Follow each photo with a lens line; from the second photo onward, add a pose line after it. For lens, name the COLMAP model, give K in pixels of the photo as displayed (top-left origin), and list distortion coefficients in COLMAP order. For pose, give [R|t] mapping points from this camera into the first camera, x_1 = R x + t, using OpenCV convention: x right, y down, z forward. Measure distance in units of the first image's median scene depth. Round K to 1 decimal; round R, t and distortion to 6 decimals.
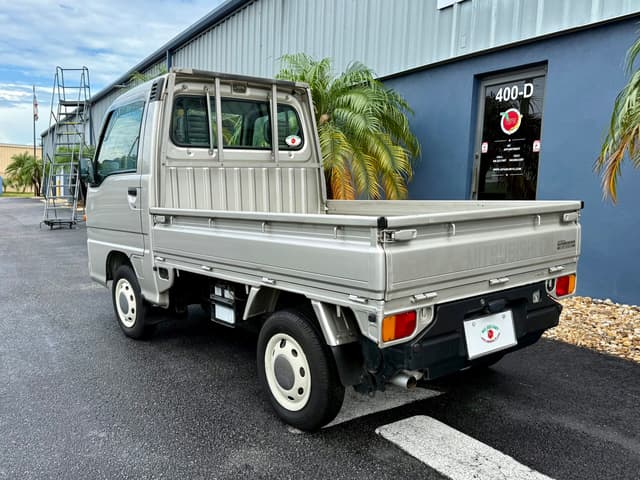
lens RADIAL K [[569.4, 0, 304.6], [0, 569.4, 250.8], [0, 0, 1]] dist [0.113943, -0.222401]
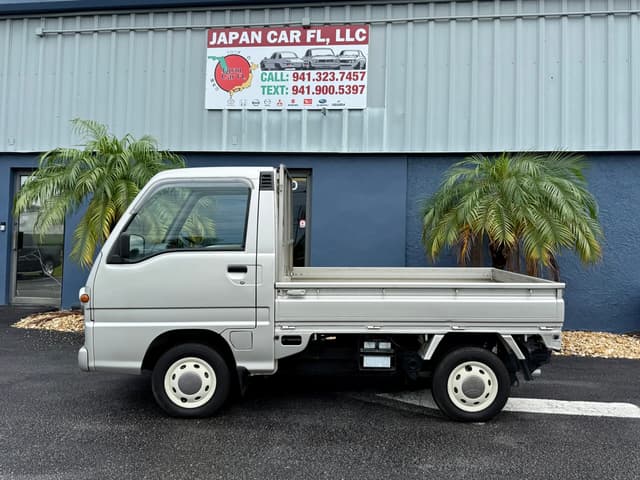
lens RADIAL K [[508.5, 0, 320.0], [0, 508.5, 240.0], [0, 0, 1]] dist [0.174648, -0.398544]
pose [[0.616631, 0.007178, 0.787219, -0.881493], [0.076722, 0.994651, -0.069166, -0.073149], [-0.783505, 0.103047, 0.612782, 0.274655]]
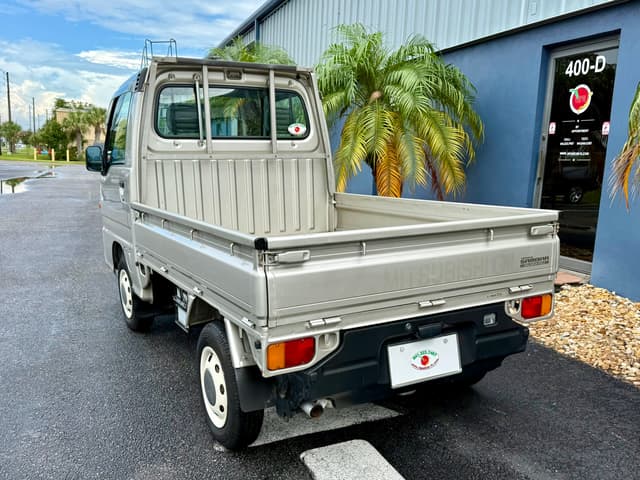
lens RADIAL K [[593.1, 0, 322.9], [0, 593.1, 253.4], [0, 0, 1]] dist [0.068374, -0.118379]
pose [[0.986963, 0.032480, -0.157636, 0.191315], [-0.024524, 0.998338, 0.052158, -0.042819], [0.159068, -0.047612, 0.986119, 0.036651]]
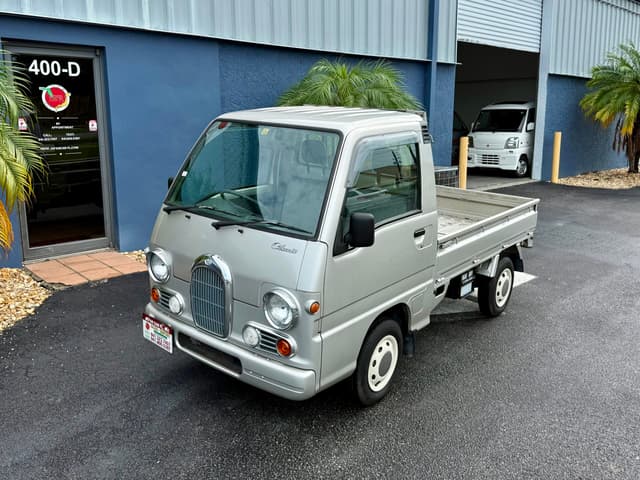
lens RADIAL K [[580.9, 0, 320.7], [0, 580.9, 212.6], [0, 0, 1]] dist [0.046292, -0.016600]
pose [[-0.228674, -0.201183, 0.952488, -1.114121], [0.090352, 0.969804, 0.226532, -0.350078], [-0.969301, 0.137861, -0.203592, 1.265595]]
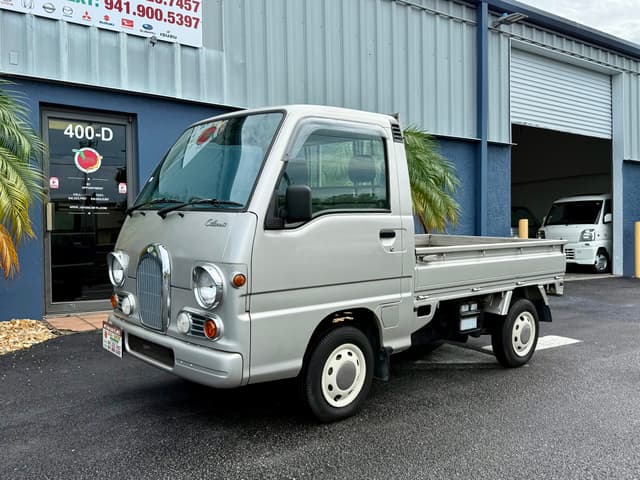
lens RADIAL K [[593.1, 0, 322.9], [0, 593.1, 253.4], [0, 0, 1]] dist [0.068374, -0.118379]
pose [[-0.076131, -0.050055, 0.995841, -1.132076], [0.107499, 0.992506, 0.058105, -0.127385], [-0.991286, 0.111475, -0.070180, 1.087297]]
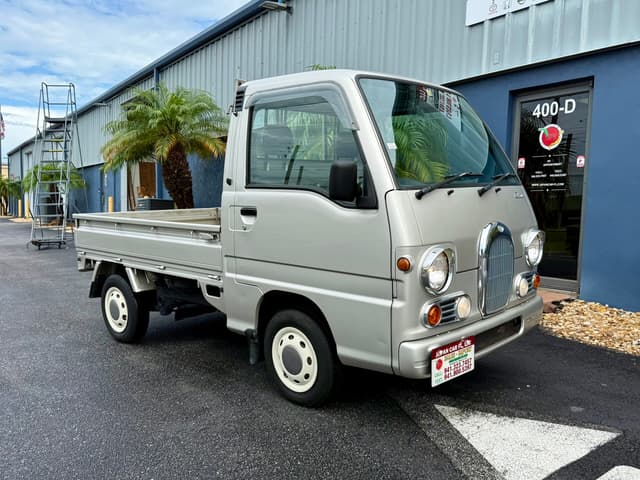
lens RADIAL K [[550.9, 0, 317.8], [0, 550.9, 254.4], [0, 0, 1]] dist [0.008452, -0.004109]
pose [[0.995653, -0.014333, 0.092029, -0.214396], [0.016165, 0.999685, -0.019195, -0.014127], [-0.091725, 0.020599, 0.995571, 0.140519]]
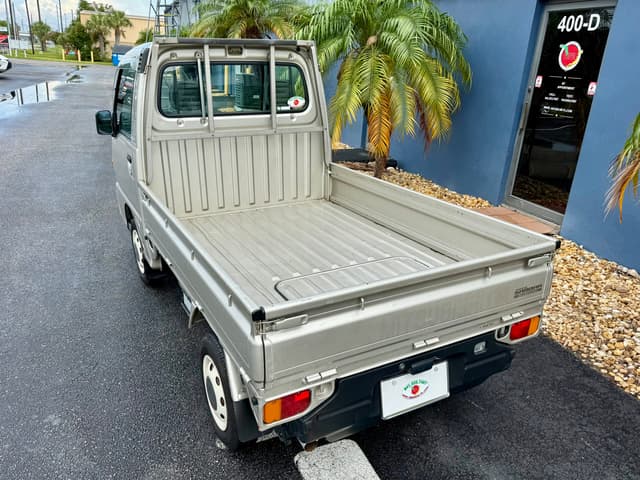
lens RADIAL K [[507.2, 0, 303.8], [0, 507.2, 239.6], [0, 0, 1]] dist [0.003356, -0.004349]
pose [[0.982131, 0.085734, -0.167536, 0.163121], [-0.044784, 0.971105, 0.234413, -0.176453], [0.182793, -0.222722, 0.957592, 0.138842]]
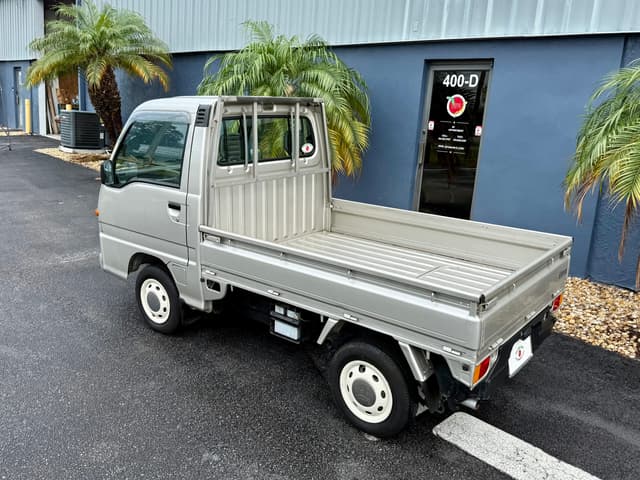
lens RADIAL K [[548.2, 0, 322.3], [0, 548.2, 221.4], [0, 0, 1]] dist [0.123703, -0.224123]
pose [[0.973924, -0.010852, 0.226615, -0.245364], [-0.014050, 0.994053, 0.107984, -0.175315], [-0.226439, -0.108352, 0.967980, -0.051803]]
